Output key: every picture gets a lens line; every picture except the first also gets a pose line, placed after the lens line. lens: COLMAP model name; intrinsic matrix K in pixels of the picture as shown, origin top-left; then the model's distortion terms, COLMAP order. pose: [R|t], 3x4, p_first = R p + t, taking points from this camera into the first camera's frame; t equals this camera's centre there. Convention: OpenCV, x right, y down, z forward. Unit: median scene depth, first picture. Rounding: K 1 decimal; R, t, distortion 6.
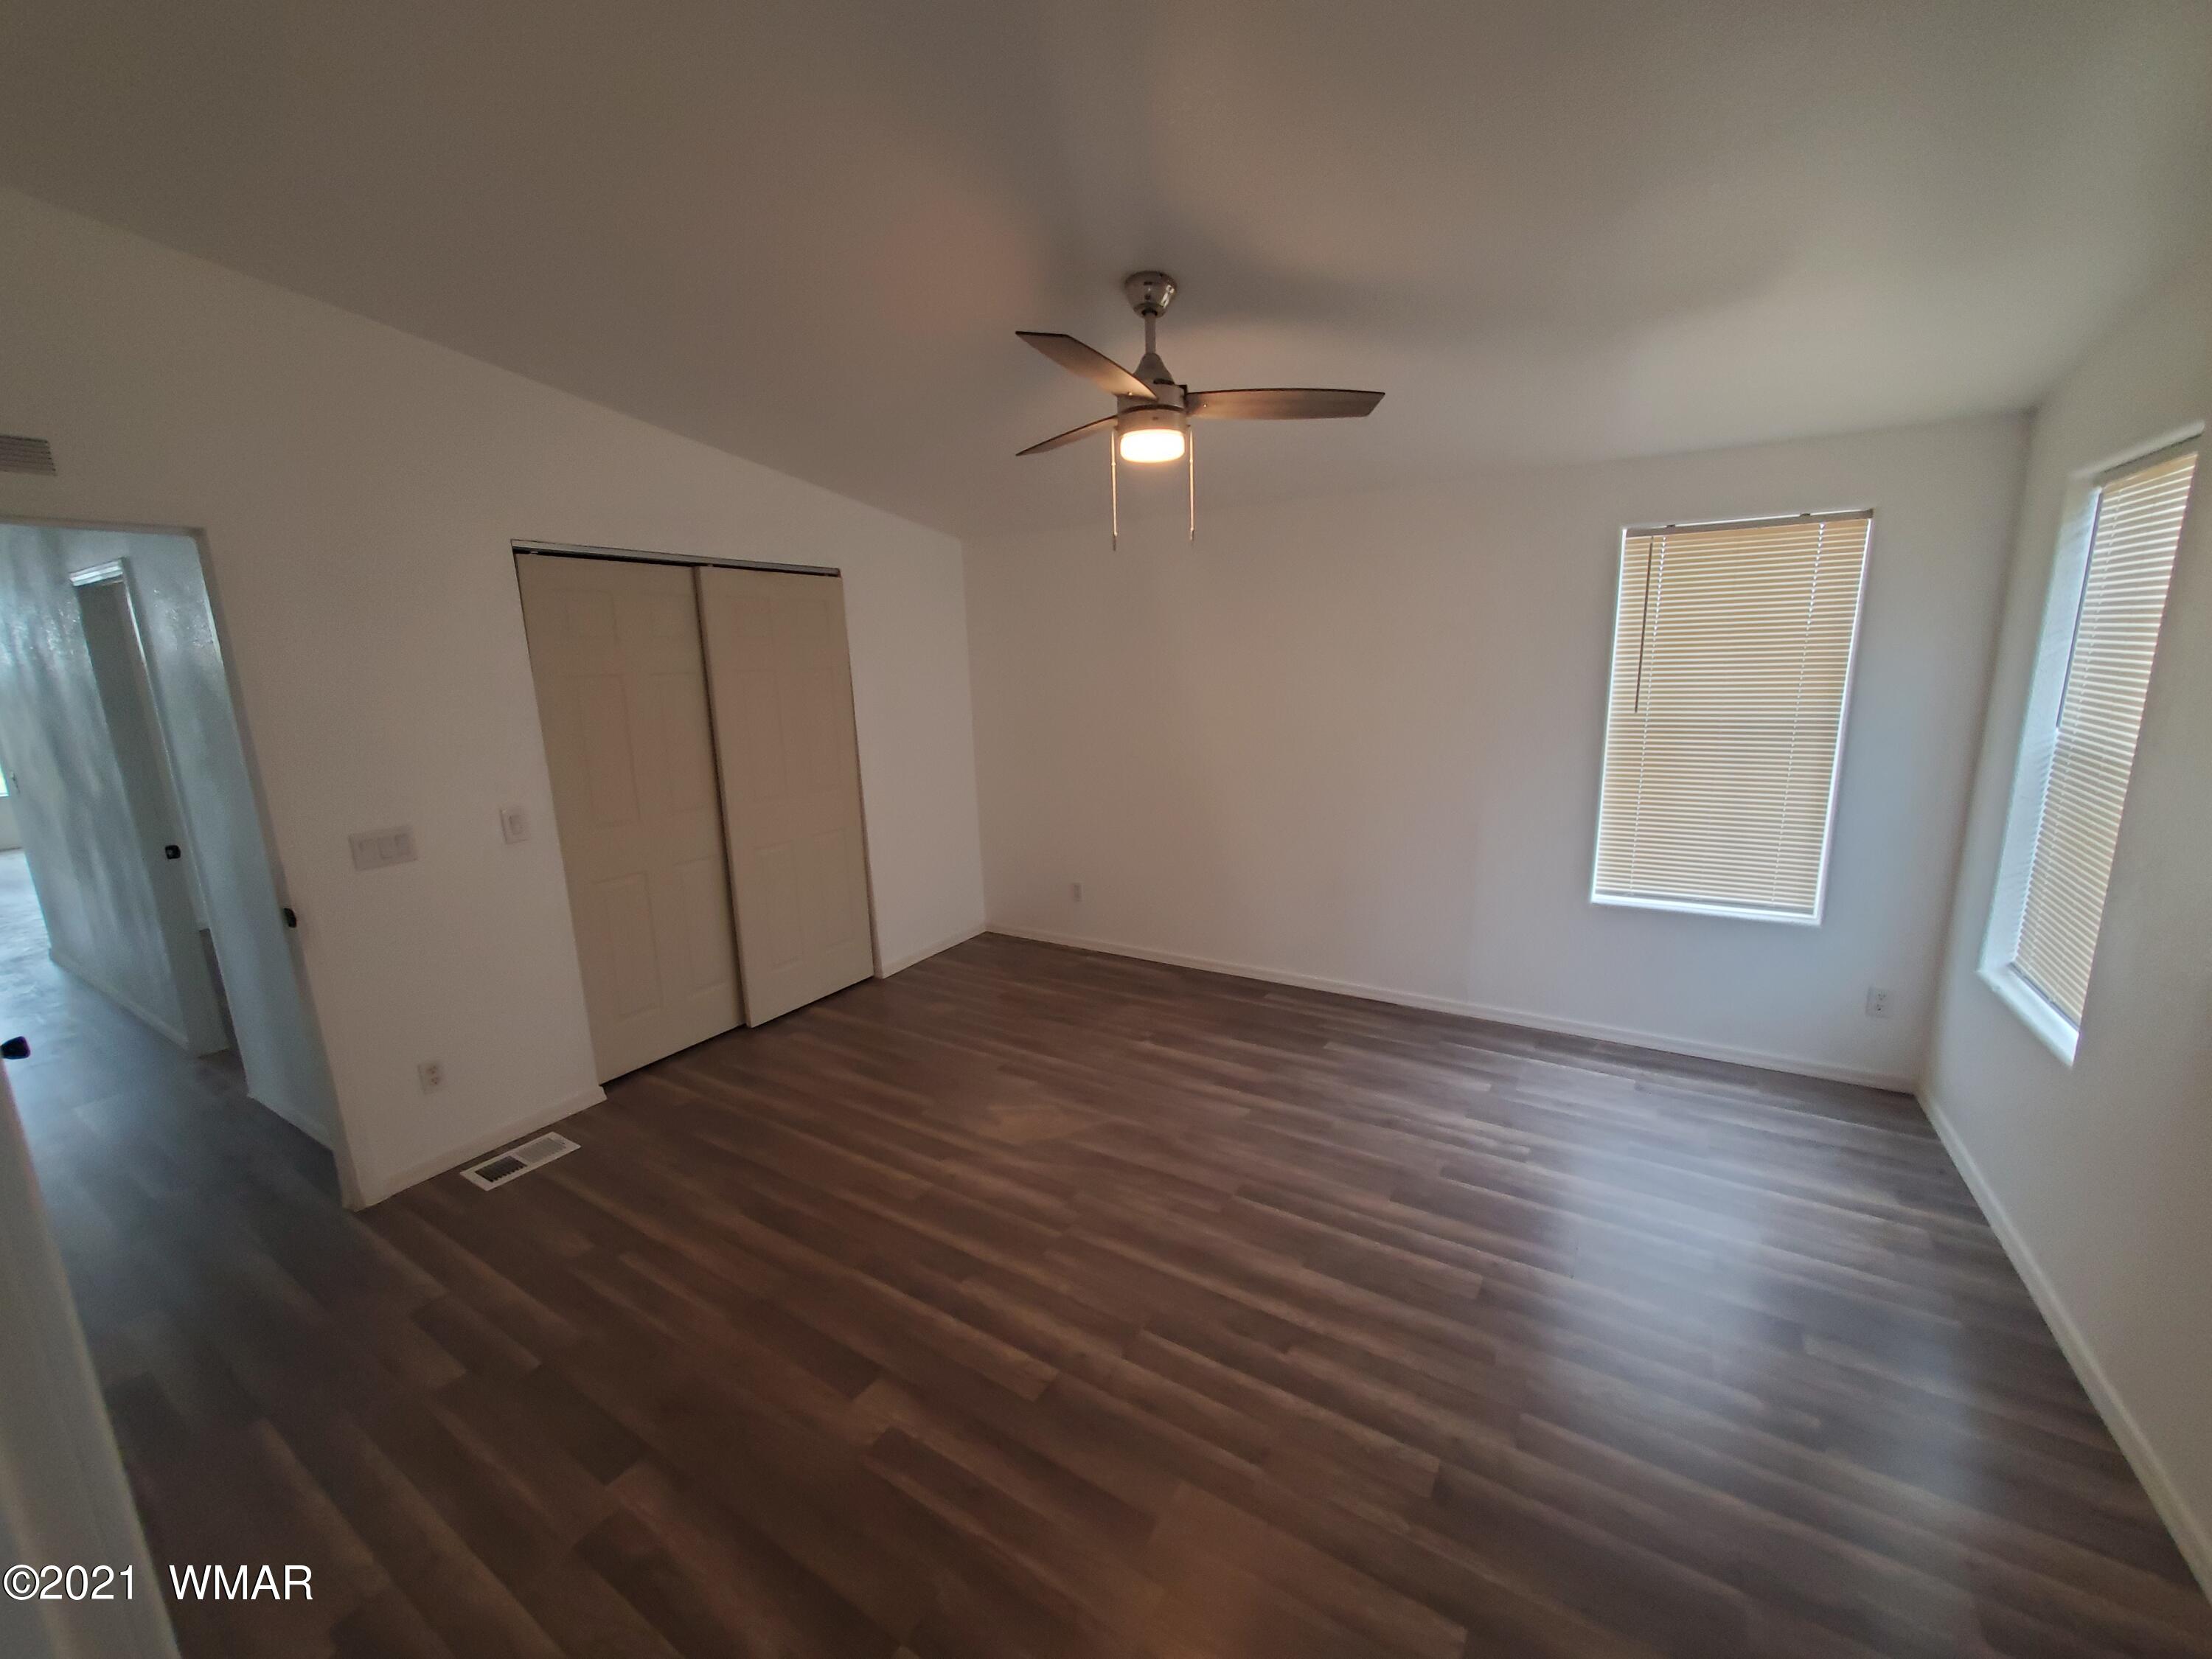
lens RADIAL K [[868.8, 0, 1114.1], [0, 868.8, 848.4], [0, 0, 1]] dist [-0.001995, 0.000459]
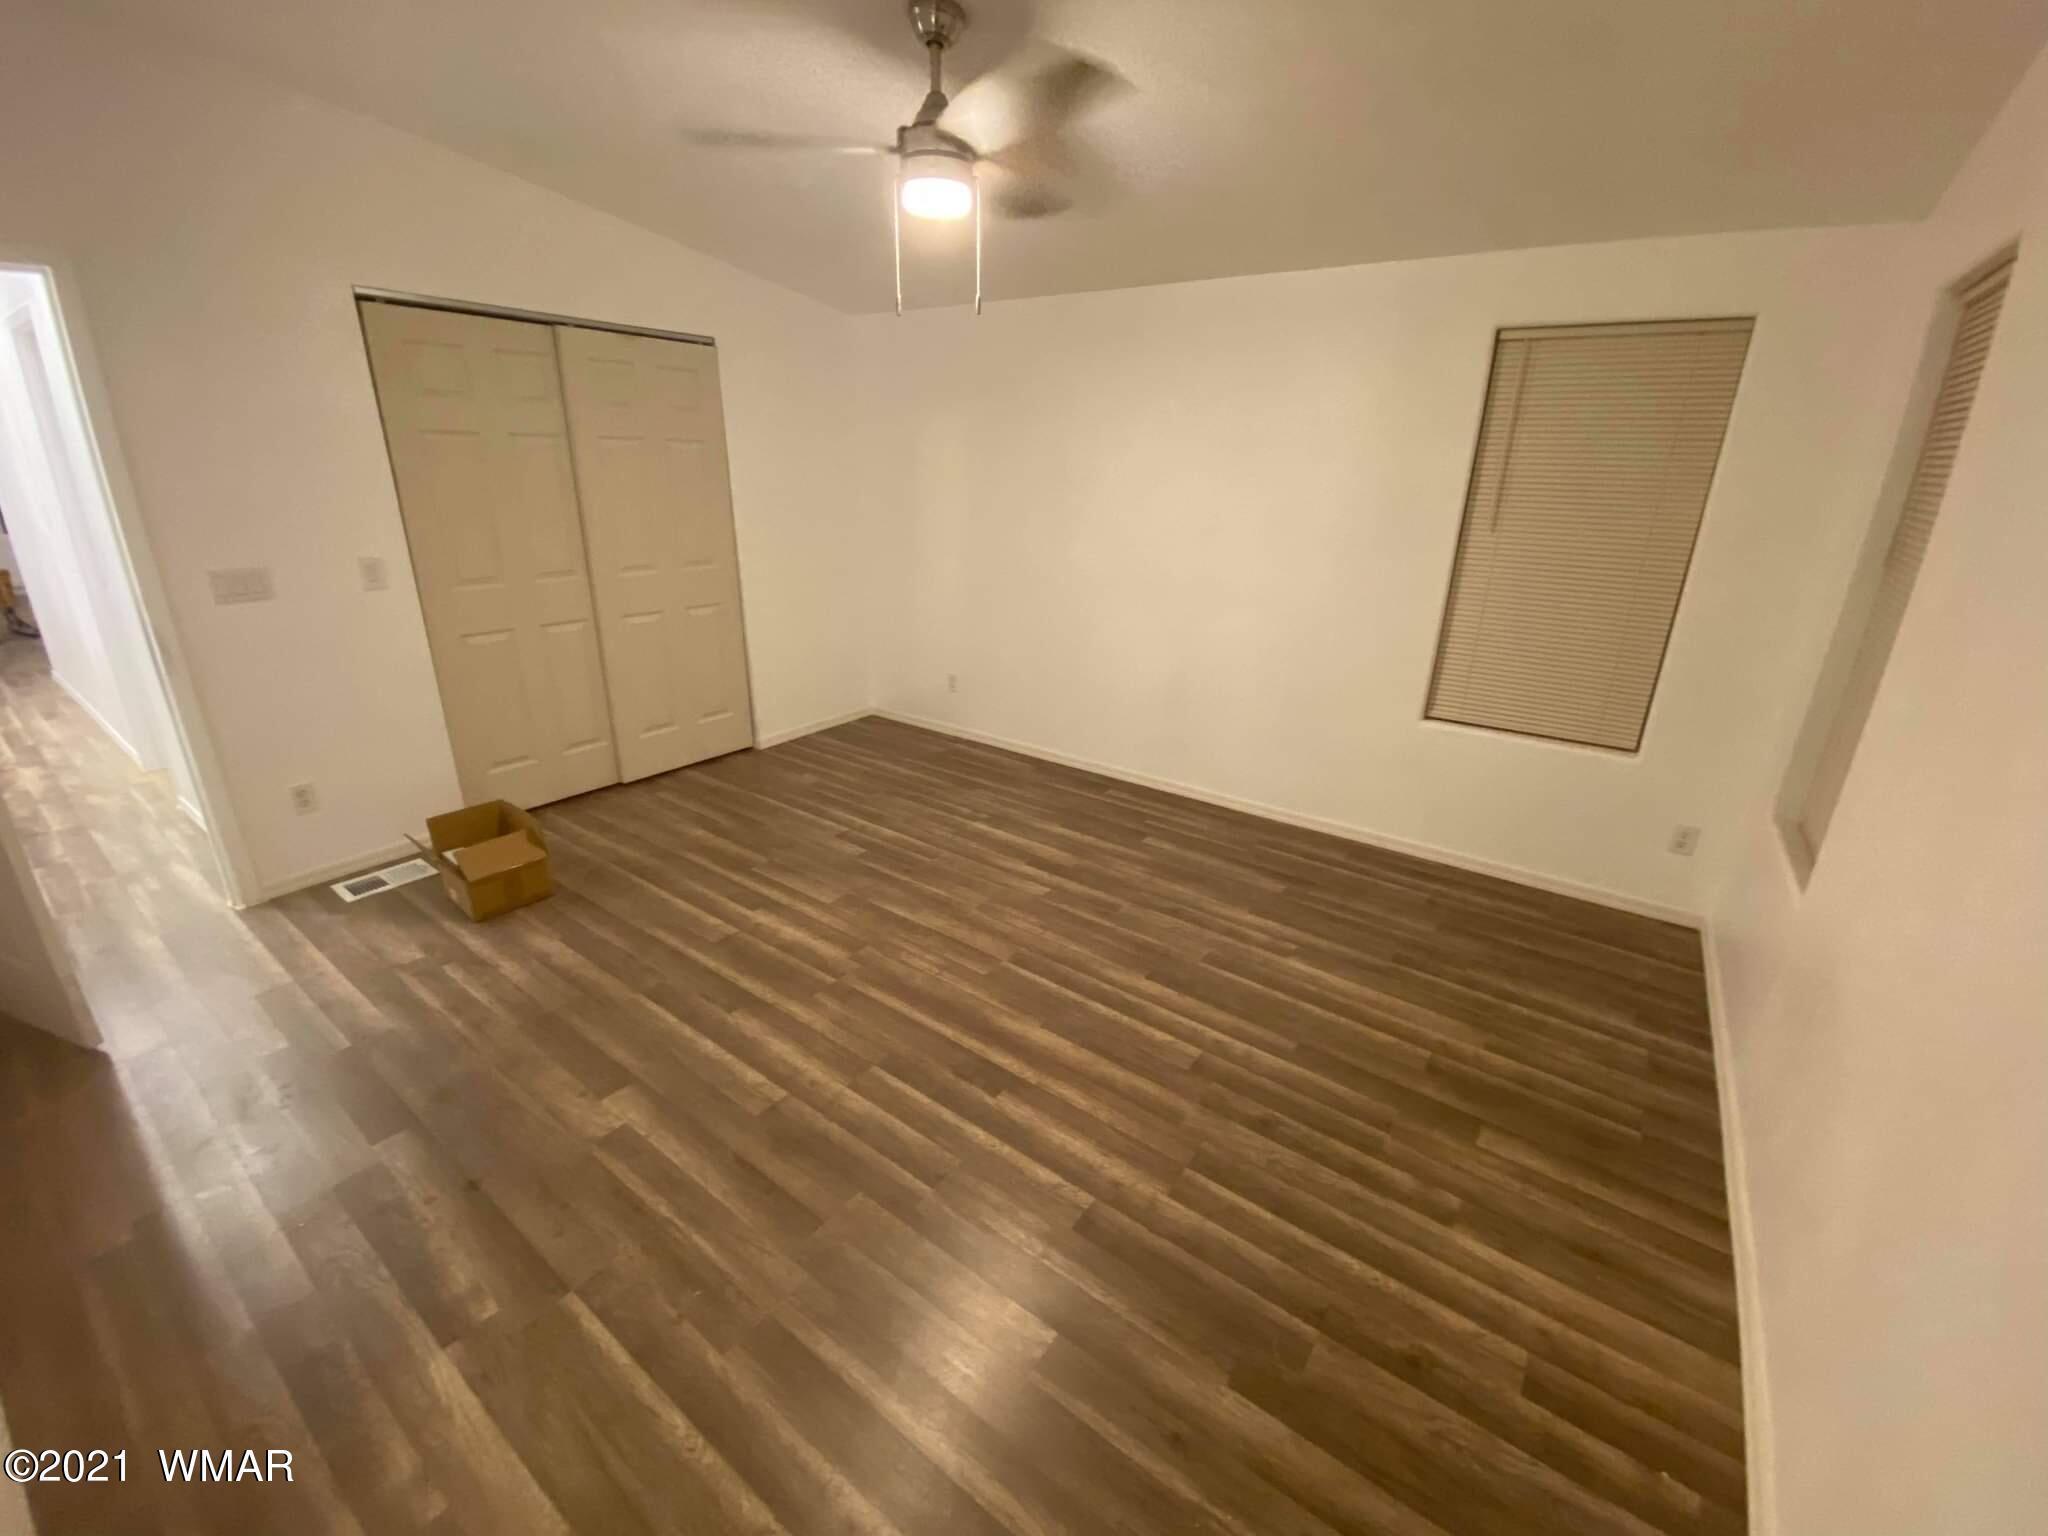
lens RADIAL K [[823.9, 0, 1034.7], [0, 823.9, 765.0], [0, 0, 1]] dist [0.004759, -0.001620]
pose [[0.995917, 0.073004, -0.053095, 0.193387], [-0.065504, 0.989163, 0.131401, 0.020394], [0.062113, -0.127387, 0.989906, 0.022321]]
